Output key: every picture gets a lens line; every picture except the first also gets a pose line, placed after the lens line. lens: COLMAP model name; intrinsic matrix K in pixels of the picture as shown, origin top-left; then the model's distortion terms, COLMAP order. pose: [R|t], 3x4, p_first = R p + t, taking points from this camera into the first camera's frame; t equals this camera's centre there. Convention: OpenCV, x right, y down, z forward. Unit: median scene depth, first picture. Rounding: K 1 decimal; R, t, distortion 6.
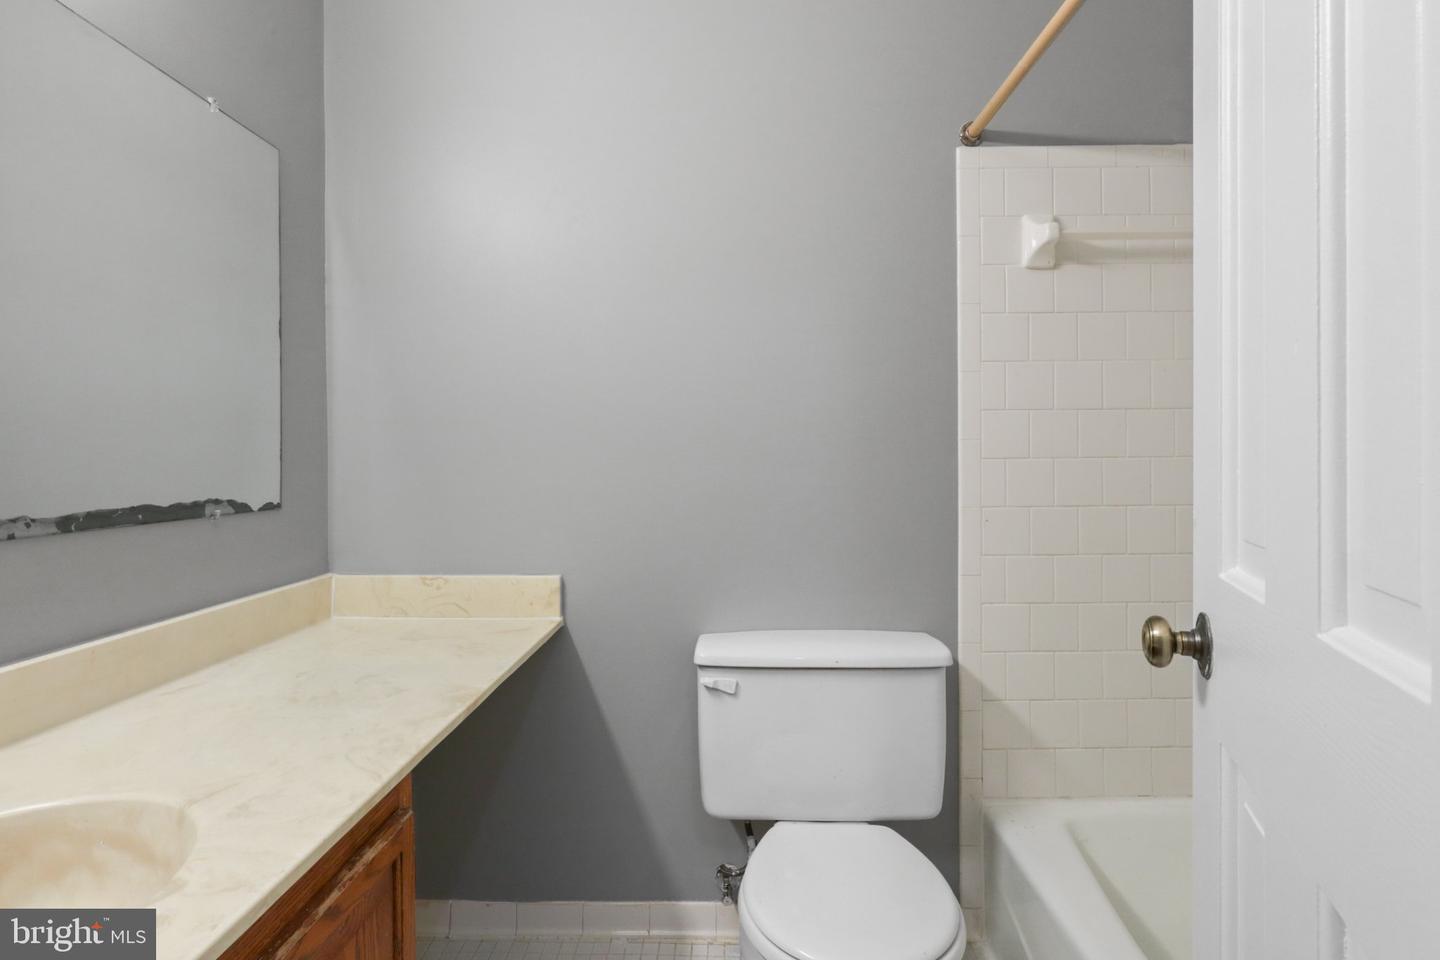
lens RADIAL K [[727.1, 0, 720.9], [0, 727.1, 470.2], [0, 0, 1]] dist [-0.016393, 0.011249]
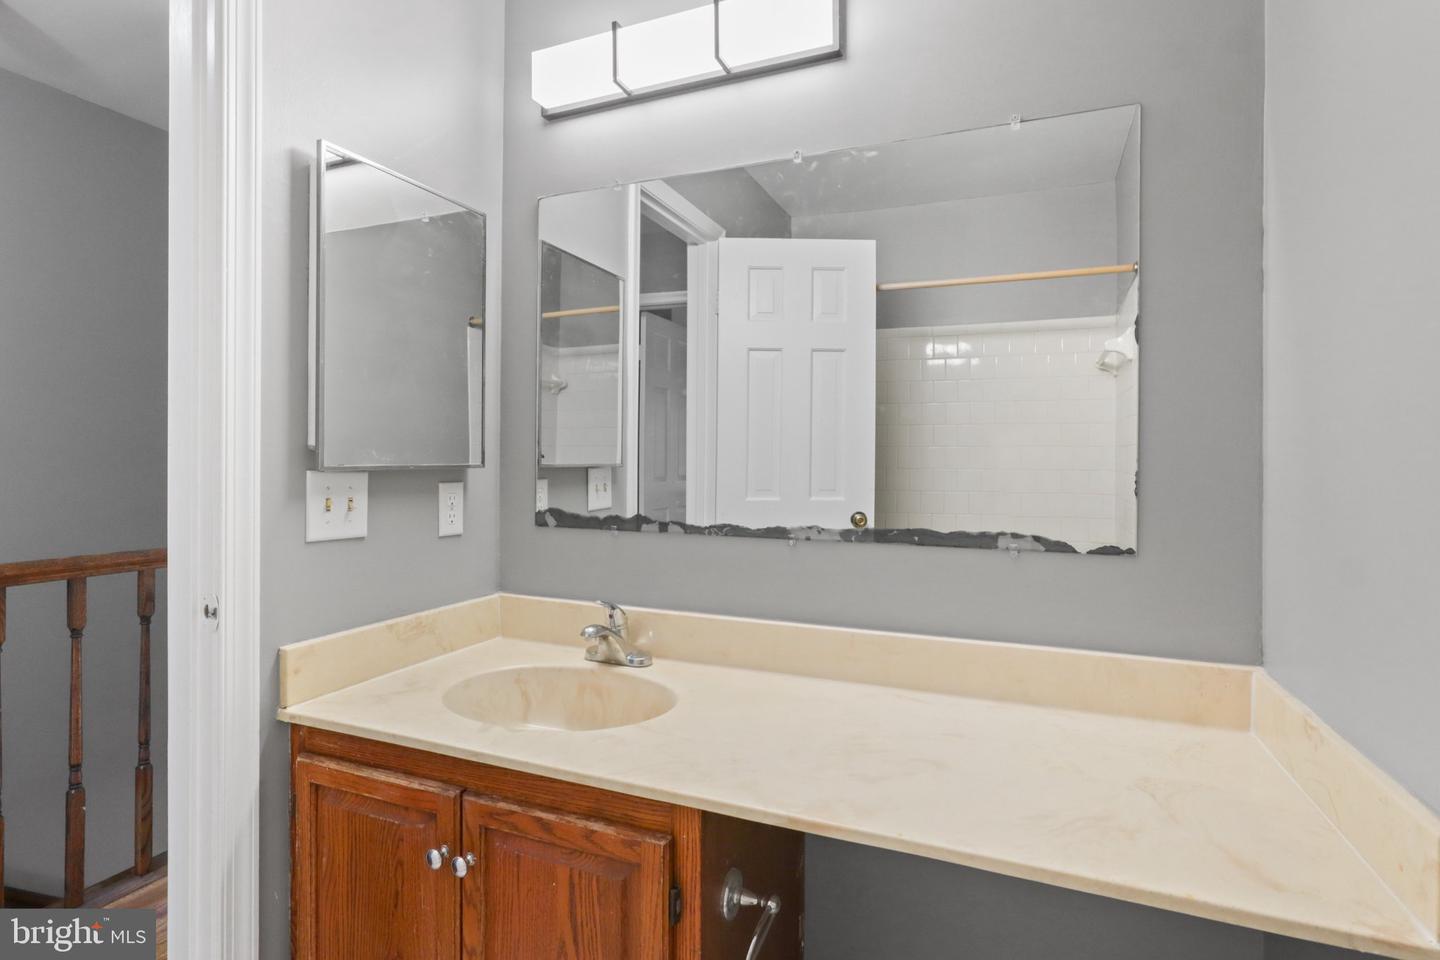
lens RADIAL K [[727.1, 0, 722.2], [0, 727.1, 470.5], [0, 0, 1]] dist [-0.016393, 0.011249]
pose [[-0.380585, 0.011713, -0.924672, 0.348719], [-0.021275, 0.999544, 0.021417, -0.057076], [0.924501, 0.027823, -0.380163, 1.059136]]
